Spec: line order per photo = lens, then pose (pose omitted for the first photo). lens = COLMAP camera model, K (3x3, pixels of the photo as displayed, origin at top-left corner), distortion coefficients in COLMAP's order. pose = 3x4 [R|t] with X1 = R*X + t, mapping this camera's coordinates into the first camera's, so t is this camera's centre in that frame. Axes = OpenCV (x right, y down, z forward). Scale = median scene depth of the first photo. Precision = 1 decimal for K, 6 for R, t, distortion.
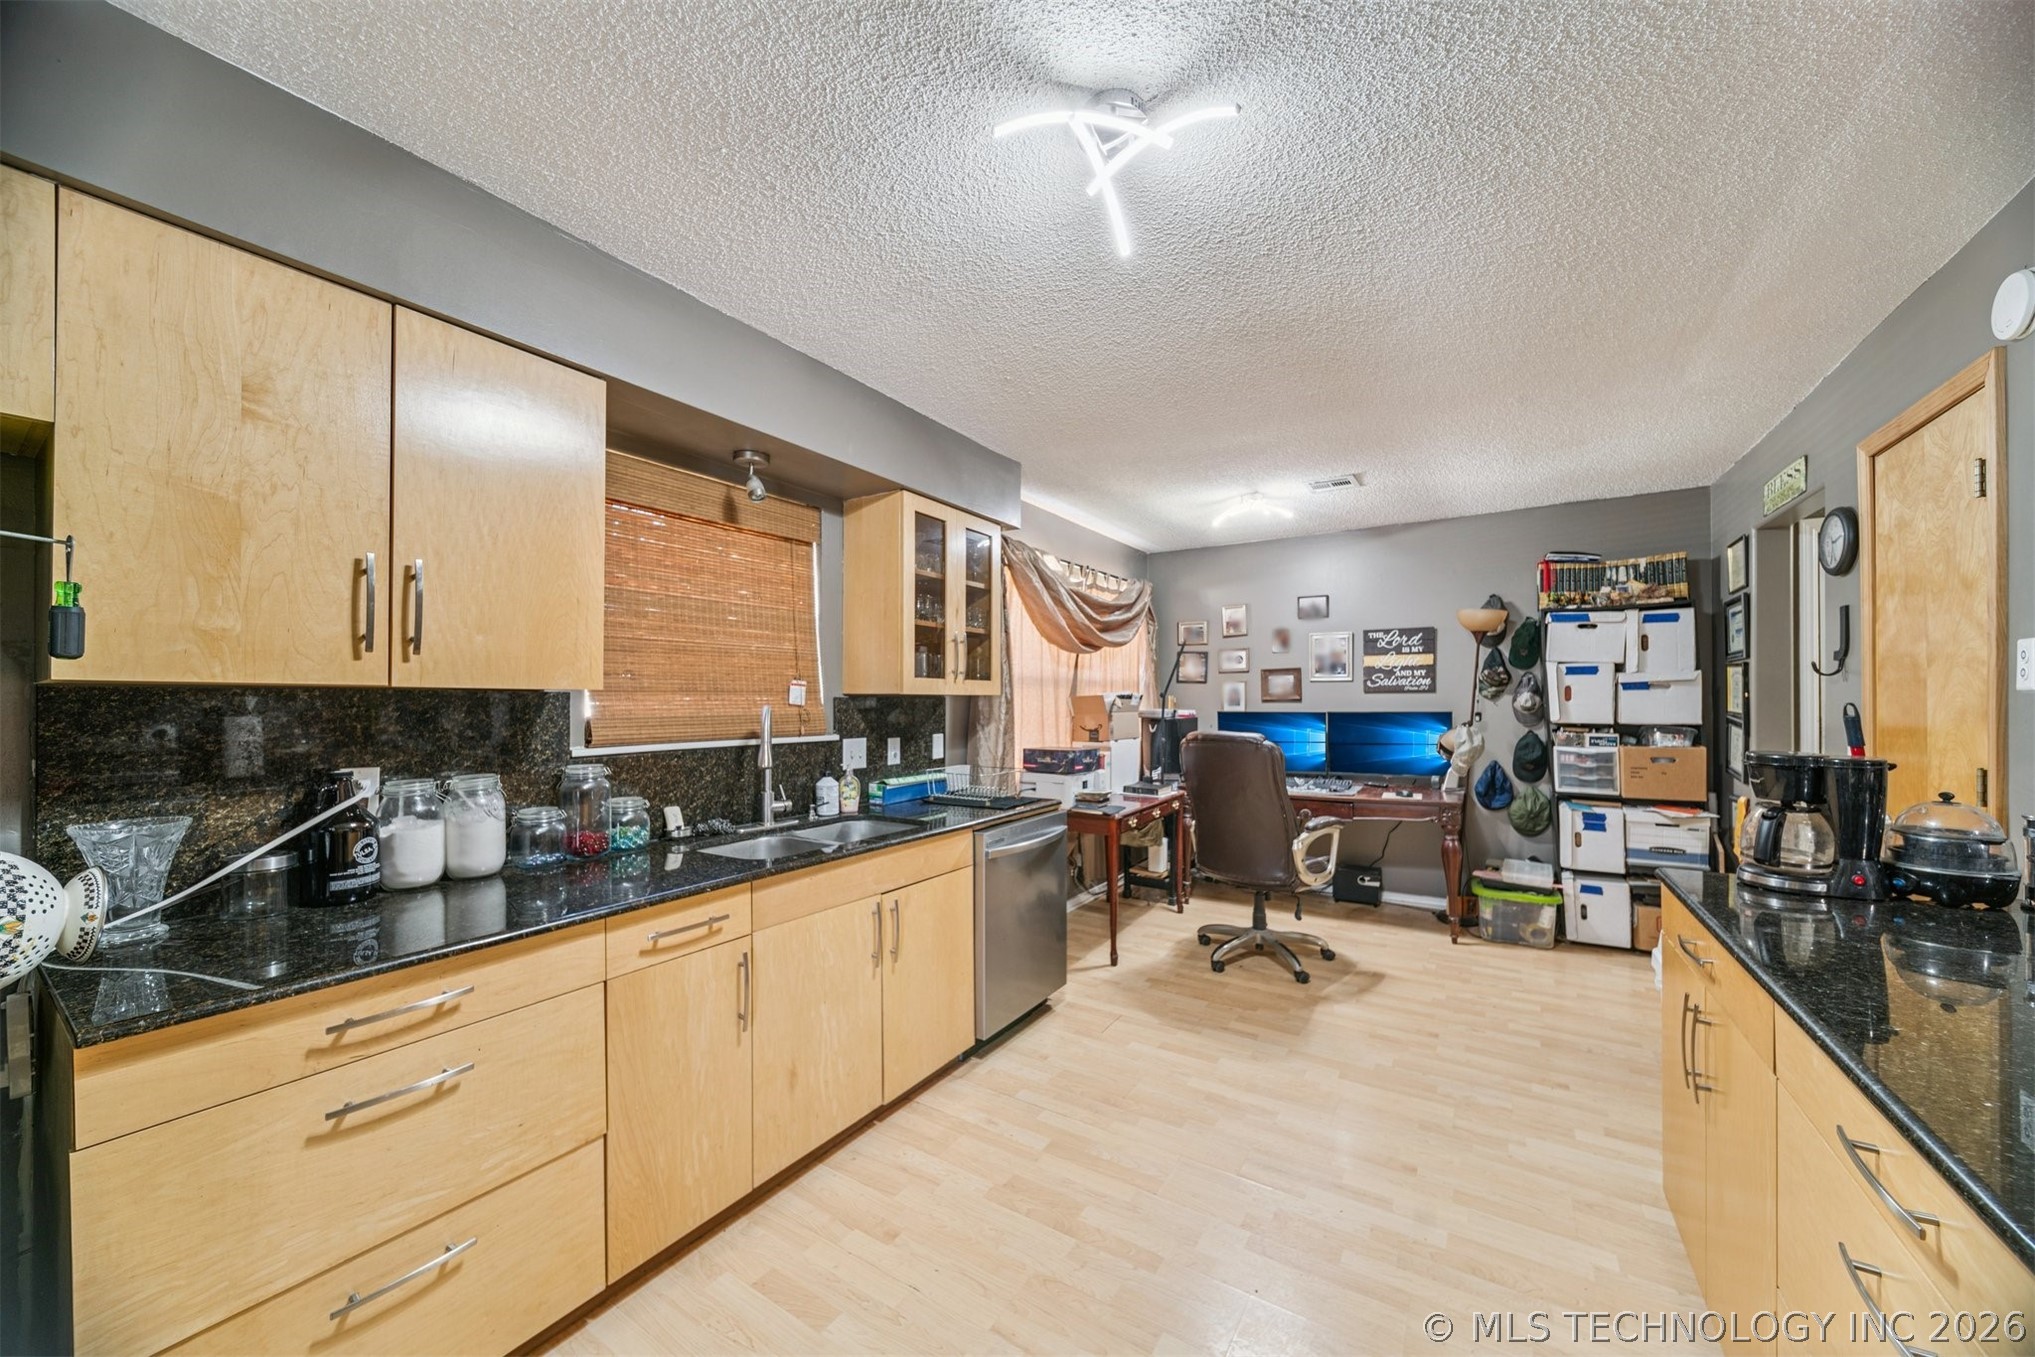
lens RADIAL K [[722.6, 0, 1029.2], [0, 722.6, 696.2], [0, 0, 1]] dist [-0.001410, -0.000743]
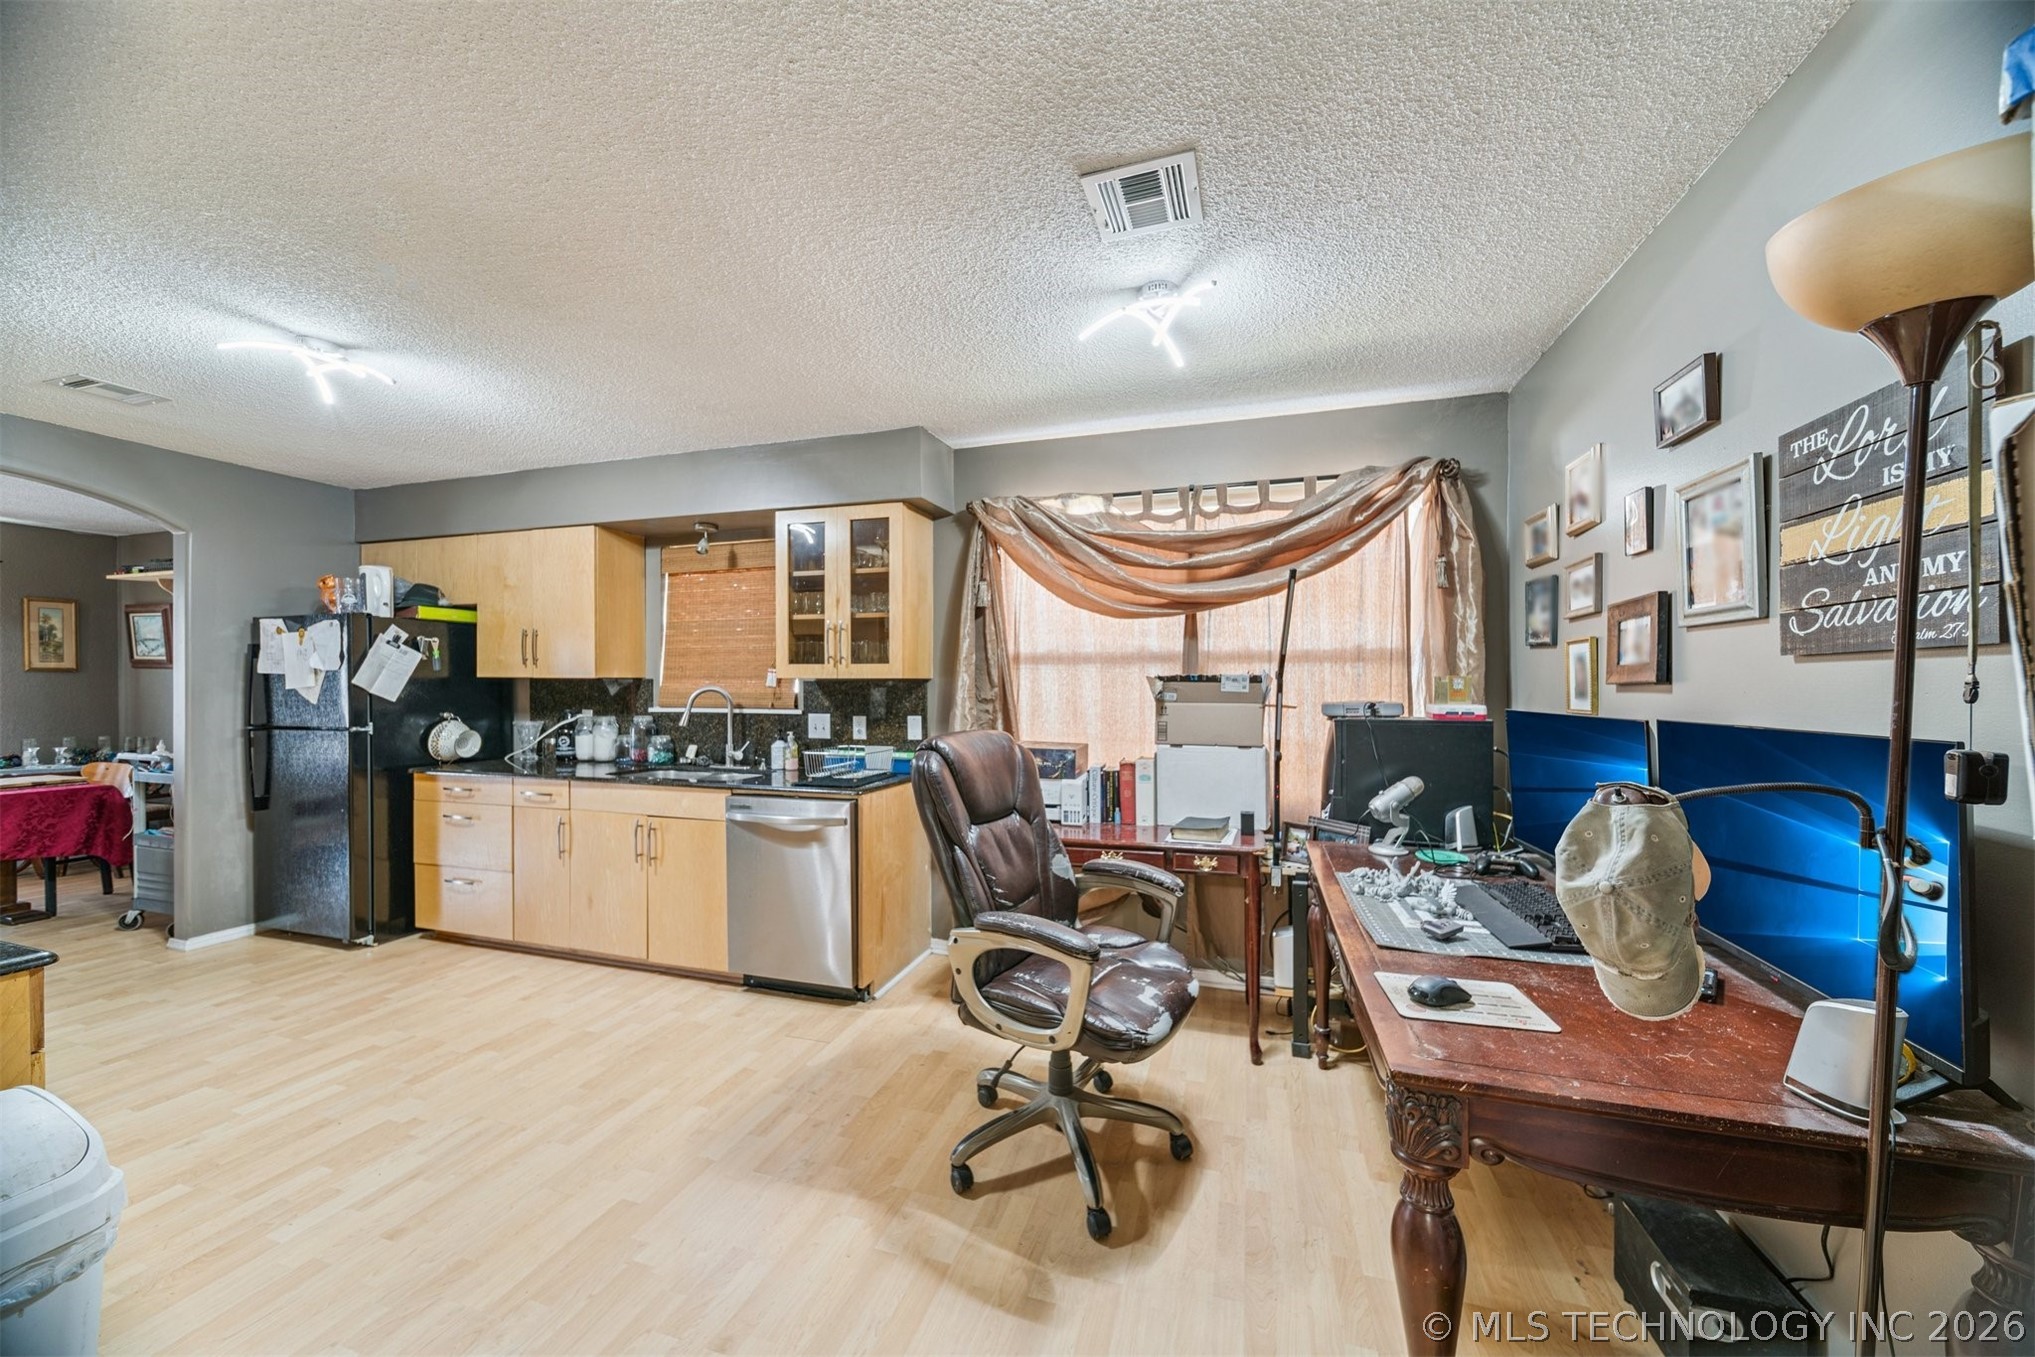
lens RADIAL K [[722.6, 0, 1038.6], [0, 722.6, 685.1], [0, 0, 1]] dist [-0.001410, -0.000743]
pose [[0.263443, 0.003070, -0.964670, 0.913618], [0.004080, 0.999982, 0.004296, 0.004516], [0.964666, -0.005068, 0.263426, 0.894618]]
